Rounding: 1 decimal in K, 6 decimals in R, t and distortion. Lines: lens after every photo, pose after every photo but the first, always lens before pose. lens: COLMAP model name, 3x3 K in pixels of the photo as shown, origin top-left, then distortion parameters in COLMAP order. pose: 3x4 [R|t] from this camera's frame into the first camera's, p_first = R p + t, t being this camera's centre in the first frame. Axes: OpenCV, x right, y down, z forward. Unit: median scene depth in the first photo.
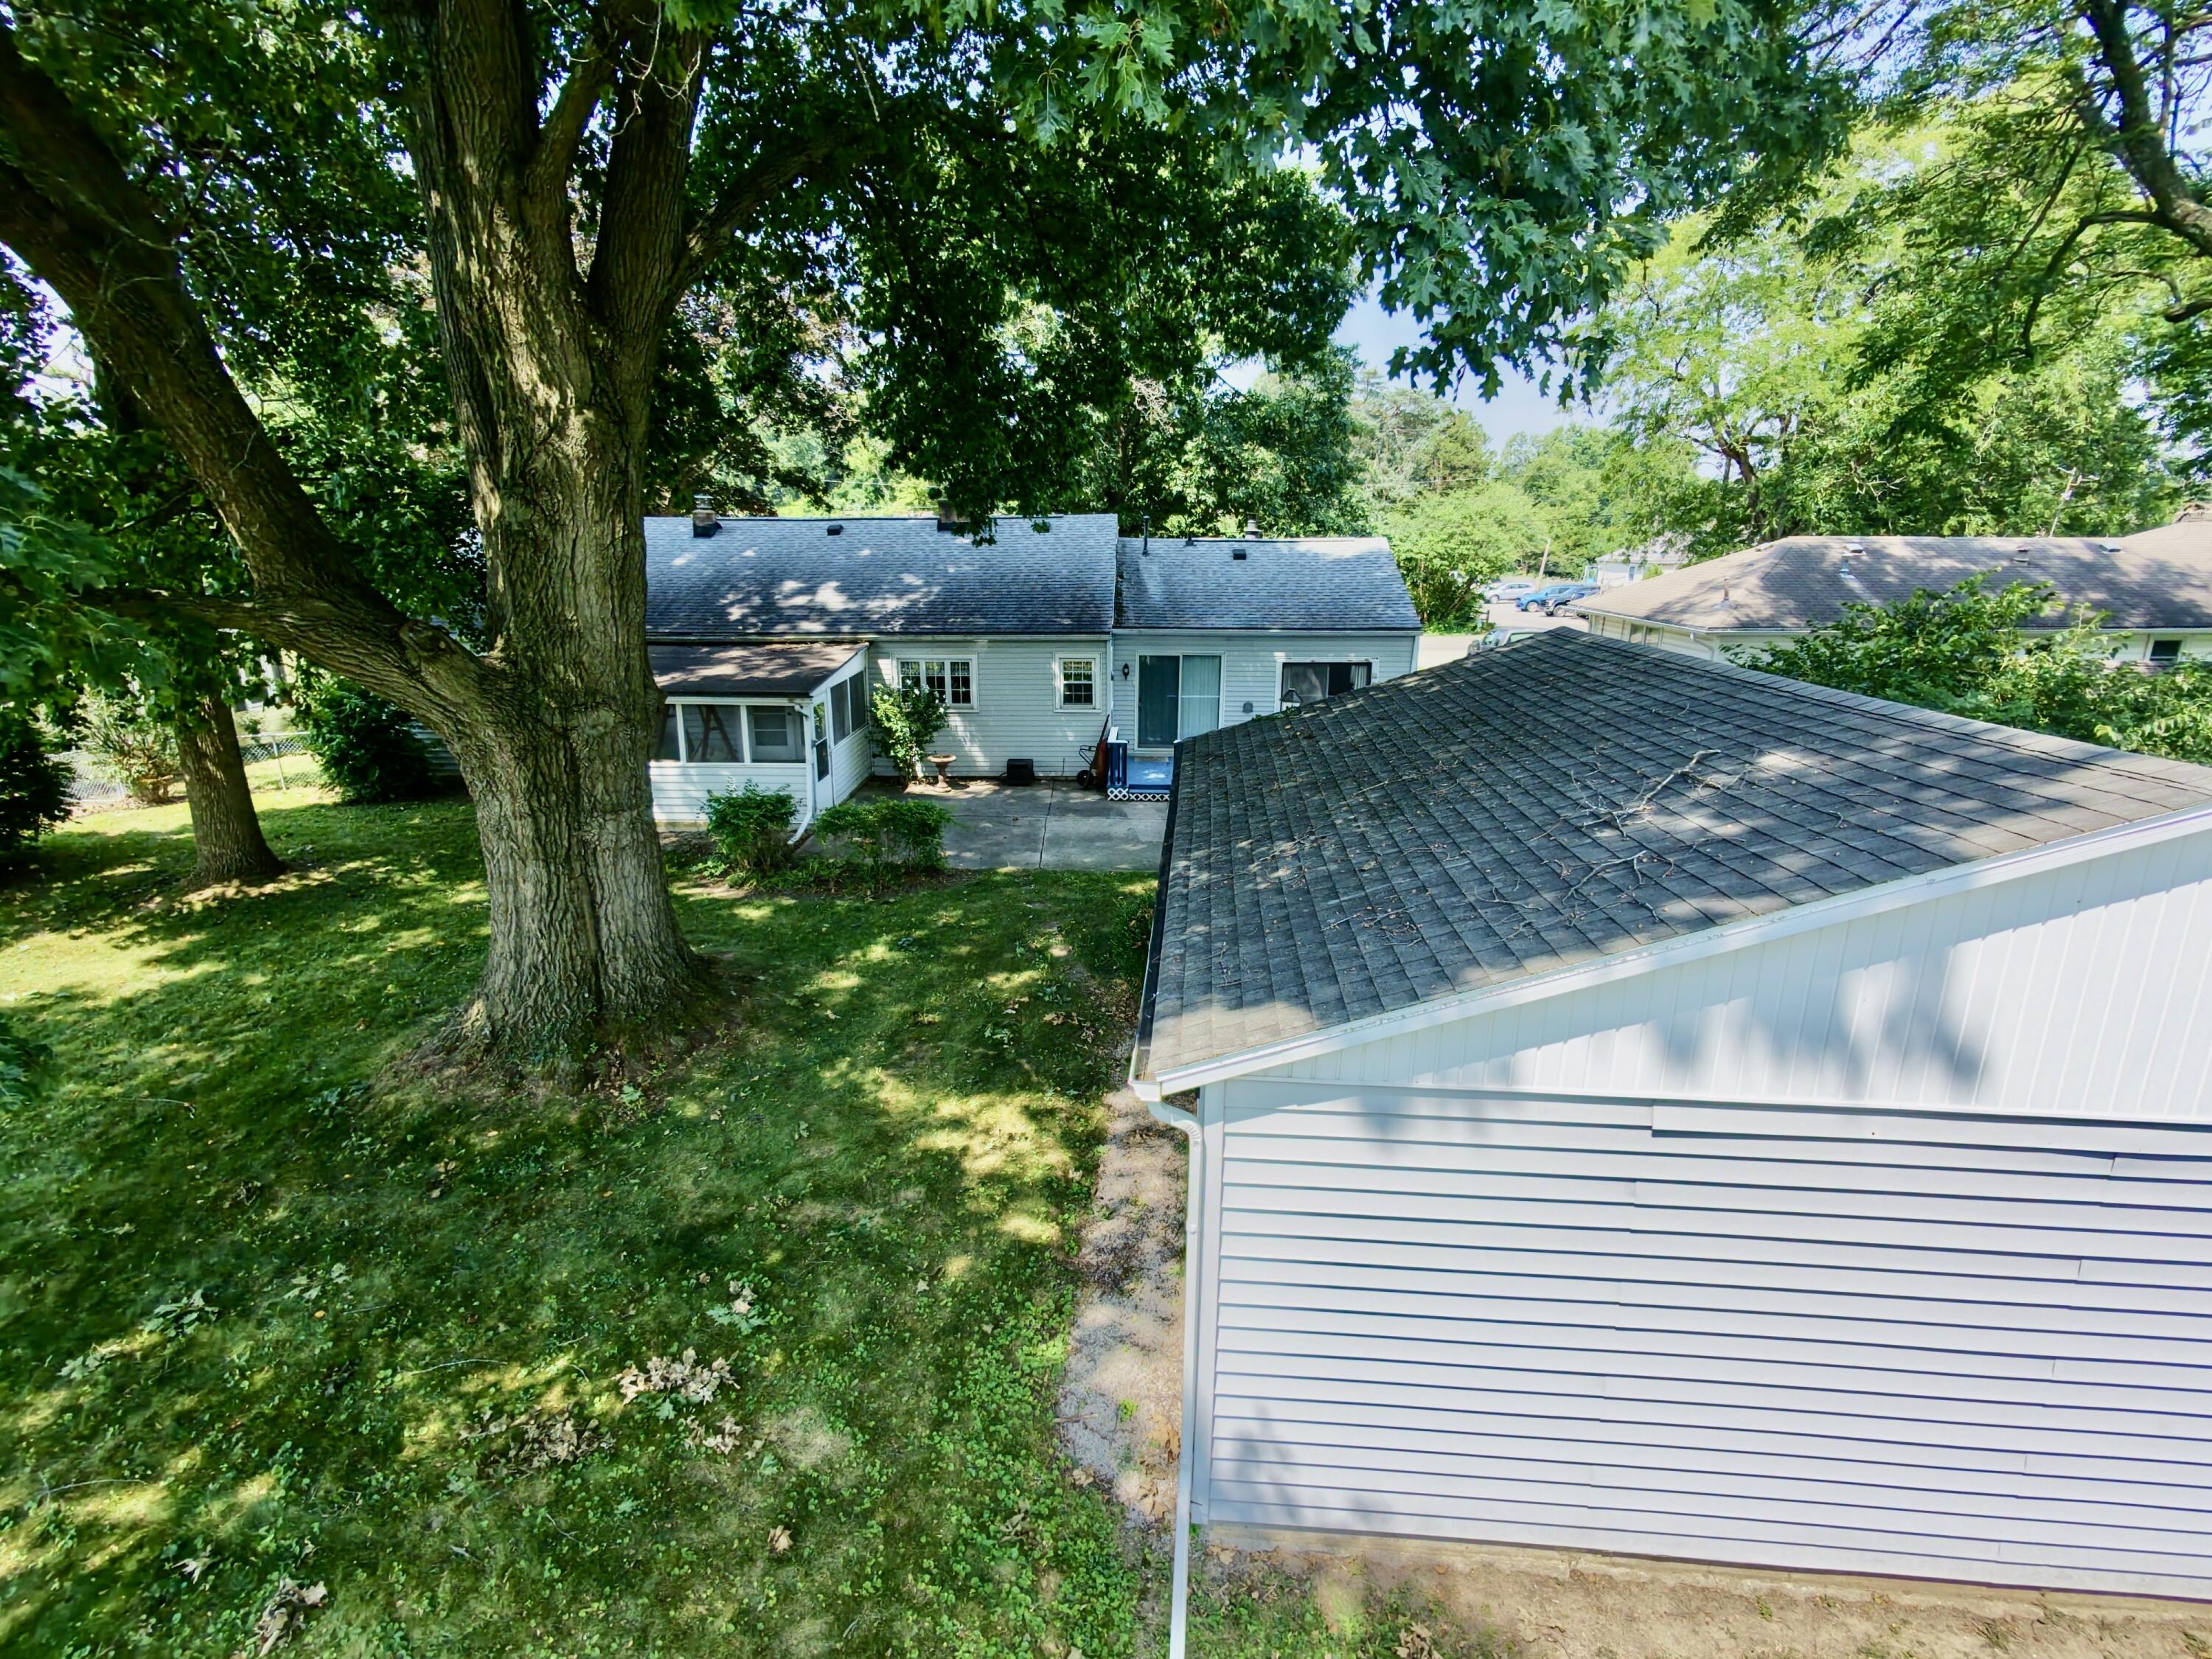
lens RADIAL K [[1023.8, 0, 1106.0], [0, 1023.8, 829.5], [0, 0, 1]] dist [-0.001081, 0.000303]
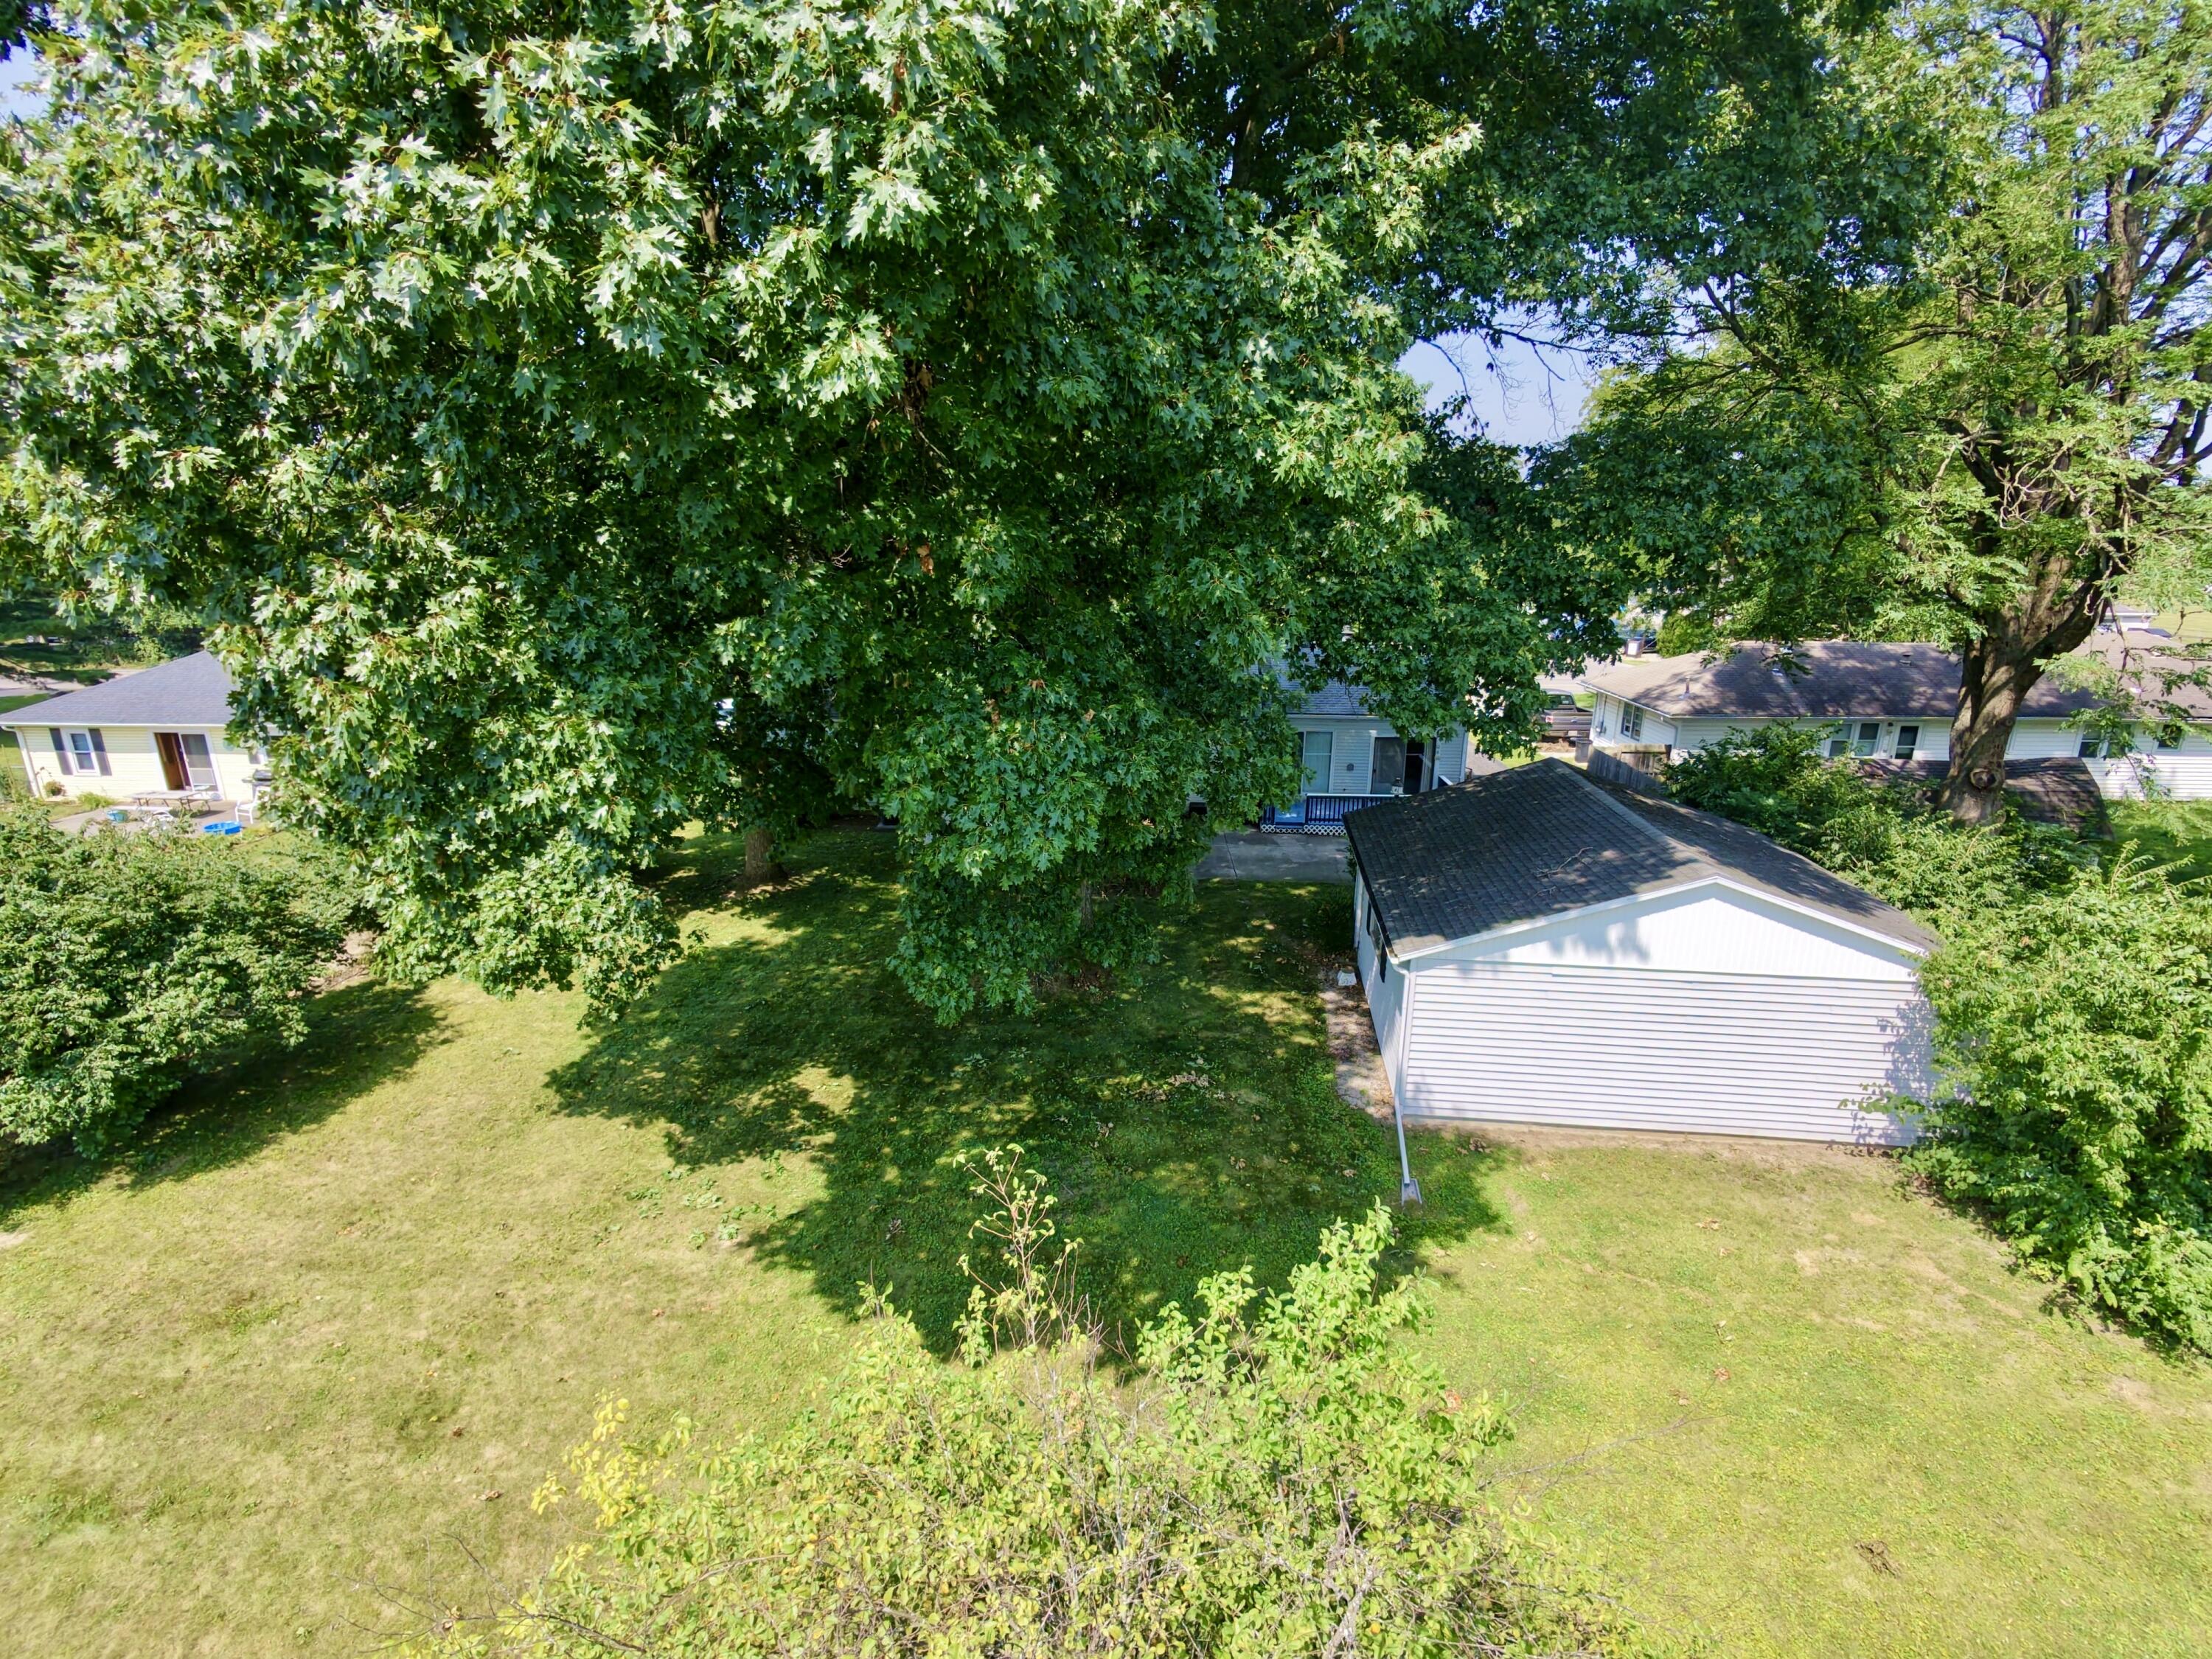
lens RADIAL K [[1023.8, 0, 1106.0], [0, 1023.8, 829.5], [0, 0, 1]] dist [-0.001081, 0.000303]
pose [[0.999334, 0.008414, -0.035502, -0.166455], [-0.008198, 0.999947, 0.006232, -0.038399], [0.035552, -0.005937, 0.999350, -0.501266]]
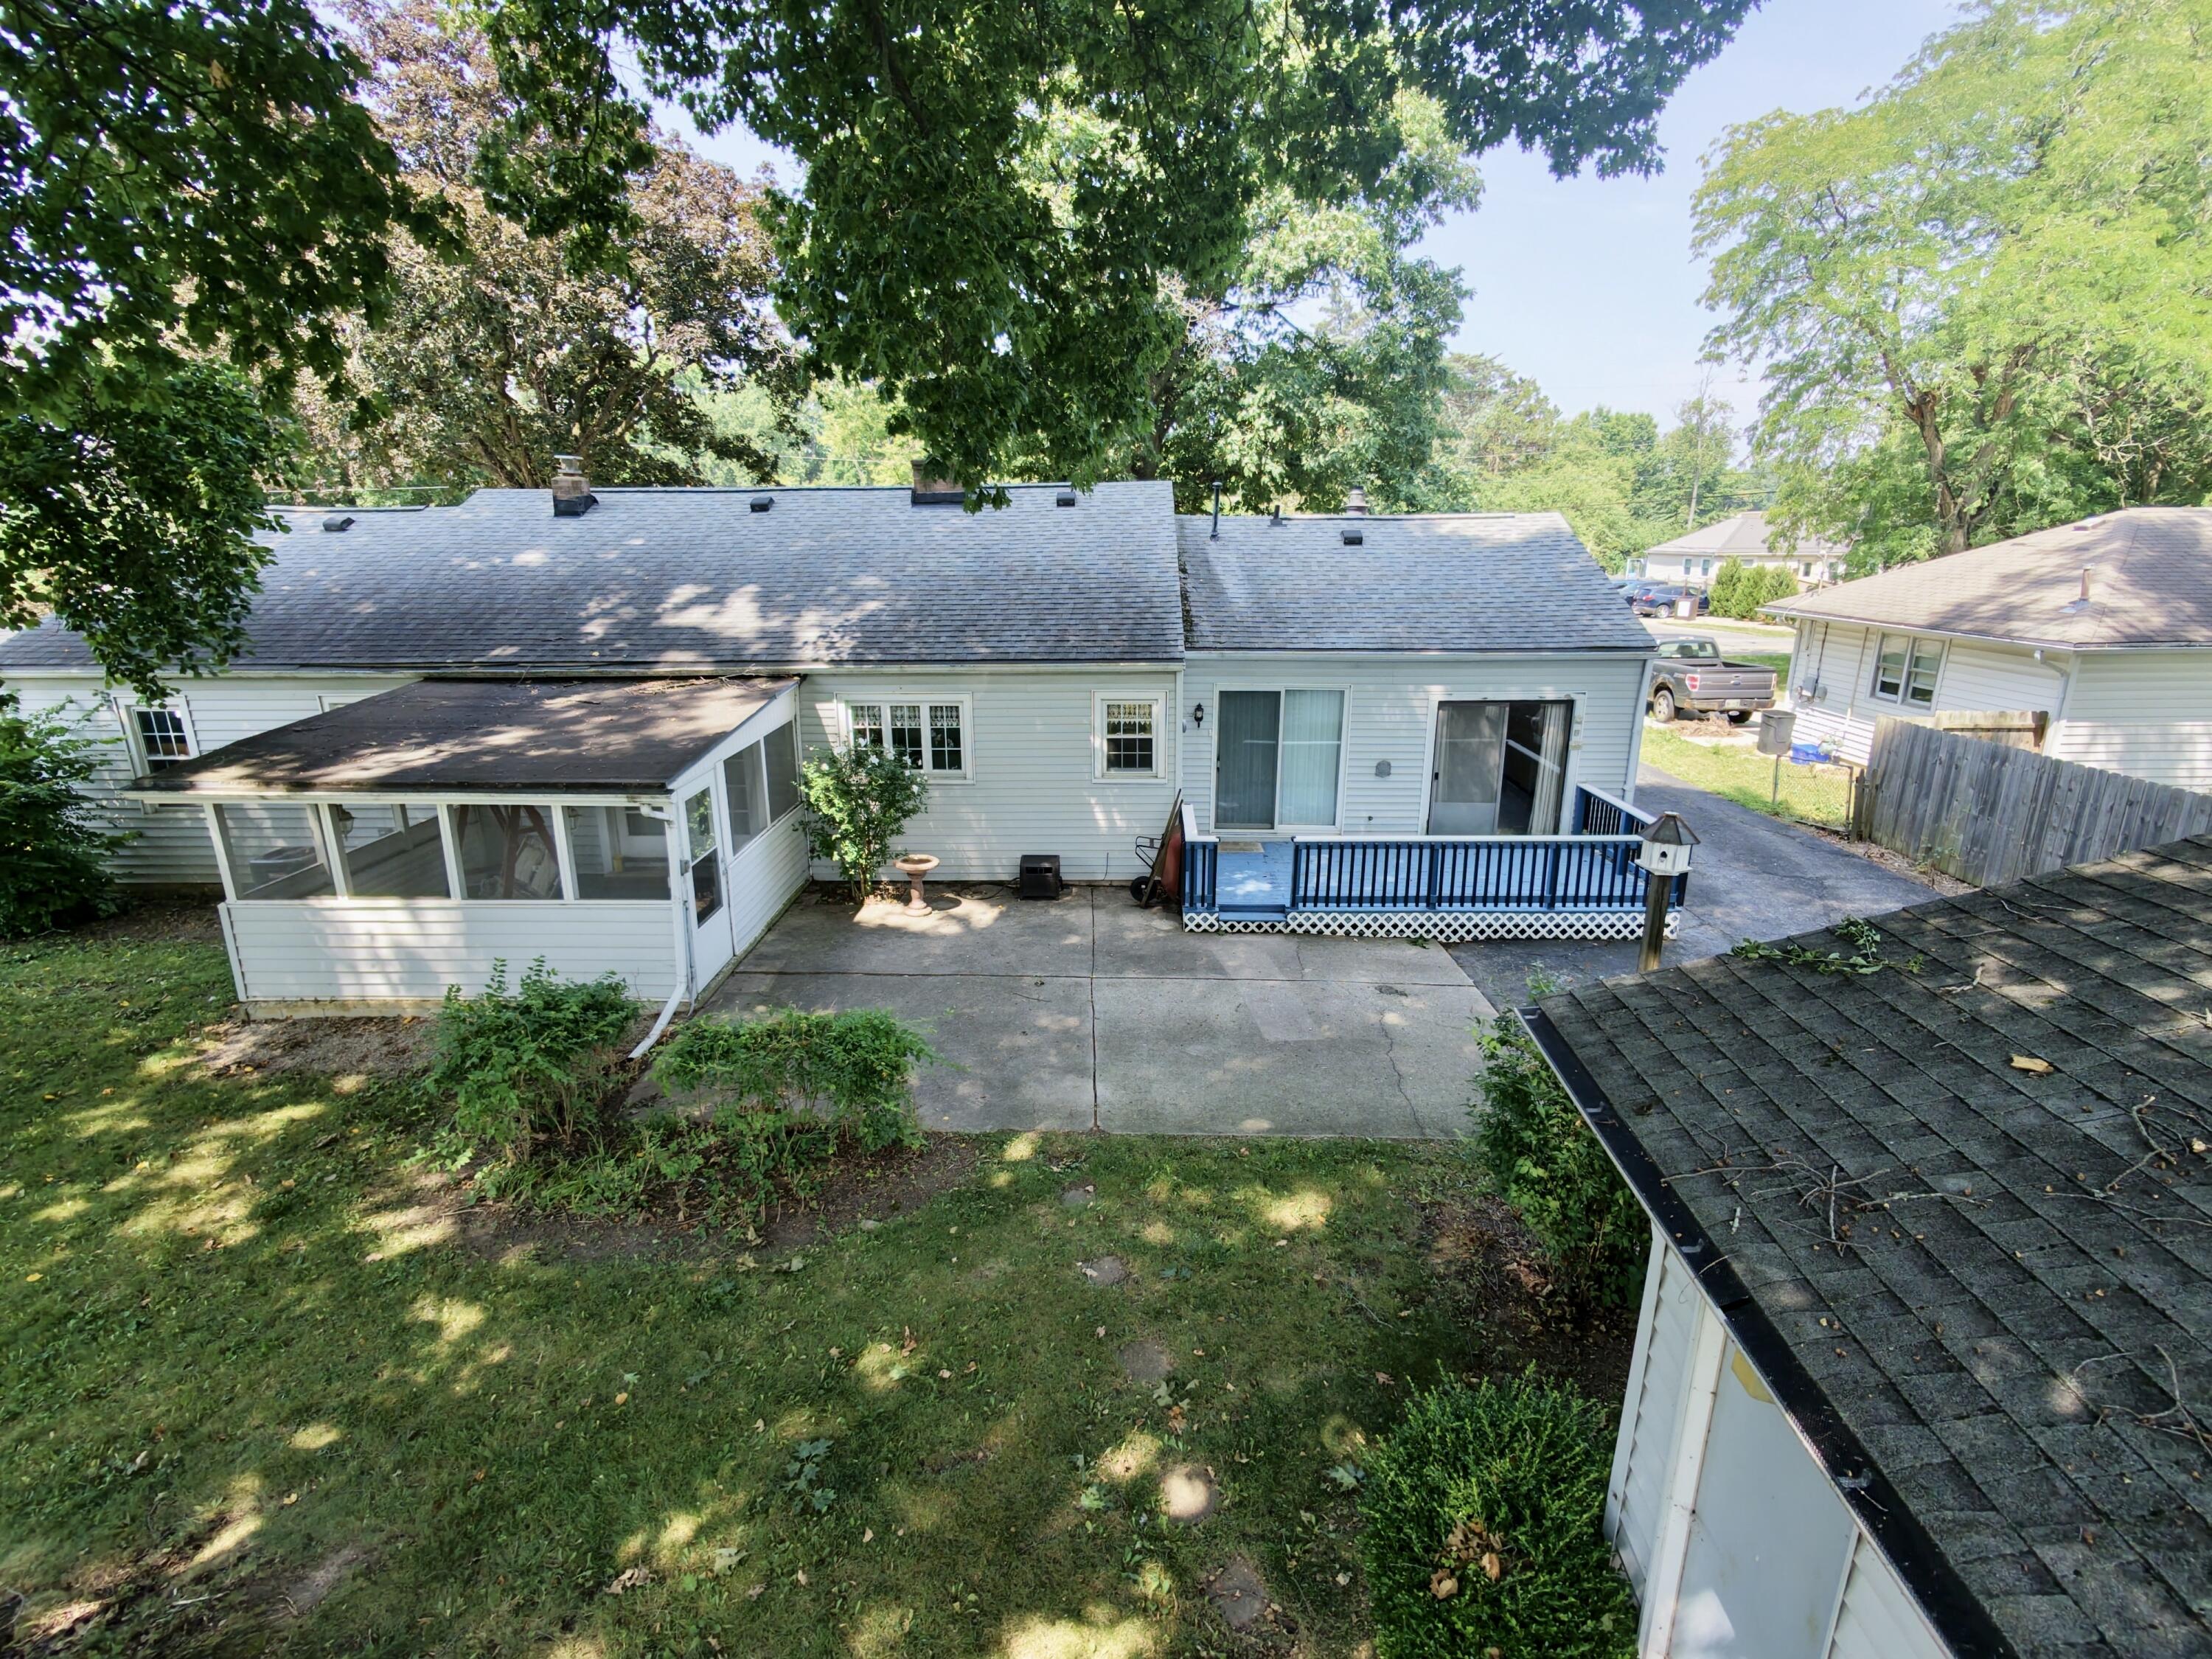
lens RADIAL K [[1023.8, 0, 1106.0], [0, 1023.8, 829.5], [0, 0, 1]] dist [-0.001081, 0.000303]
pose [[0.999948, -0.006420, 0.007931, -0.048074], [0.006408, 0.999978, 0.001609, -0.087341], [-0.007942, -0.001558, 0.999967, 0.363776]]
